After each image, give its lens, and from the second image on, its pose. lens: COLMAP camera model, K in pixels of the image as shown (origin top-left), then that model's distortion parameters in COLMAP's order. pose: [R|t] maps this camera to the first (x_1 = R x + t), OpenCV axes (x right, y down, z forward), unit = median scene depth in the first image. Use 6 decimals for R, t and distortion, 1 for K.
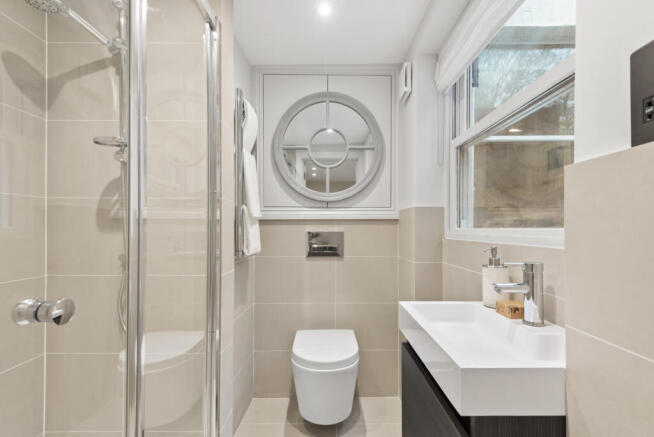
lens RADIAL K [[298.2, 0, 326.7], [0, 298.2, 229.2], [0, 0, 1]] dist [0.000465, -0.000292]
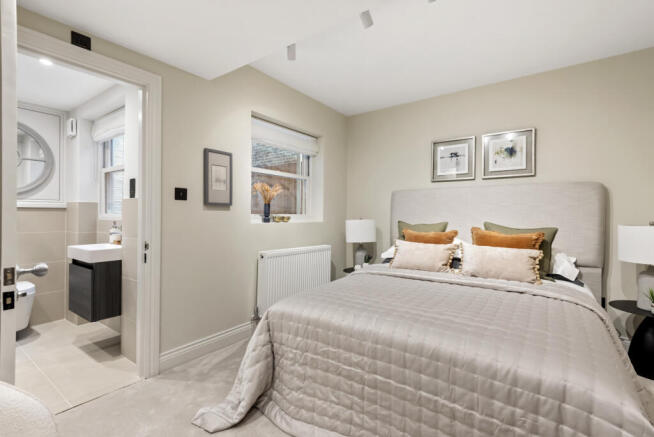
lens RADIAL K [[305.9, 0, 328.5], [0, 305.9, 209.5], [0, 0, 1]] dist [0.021517, -0.000197]
pose [[0.583964, 0.004349, 0.811768, -0.348827], [0.004458, 0.999953, -0.008564, -0.006802], [-0.811768, 0.008620, 0.583917, -1.344121]]
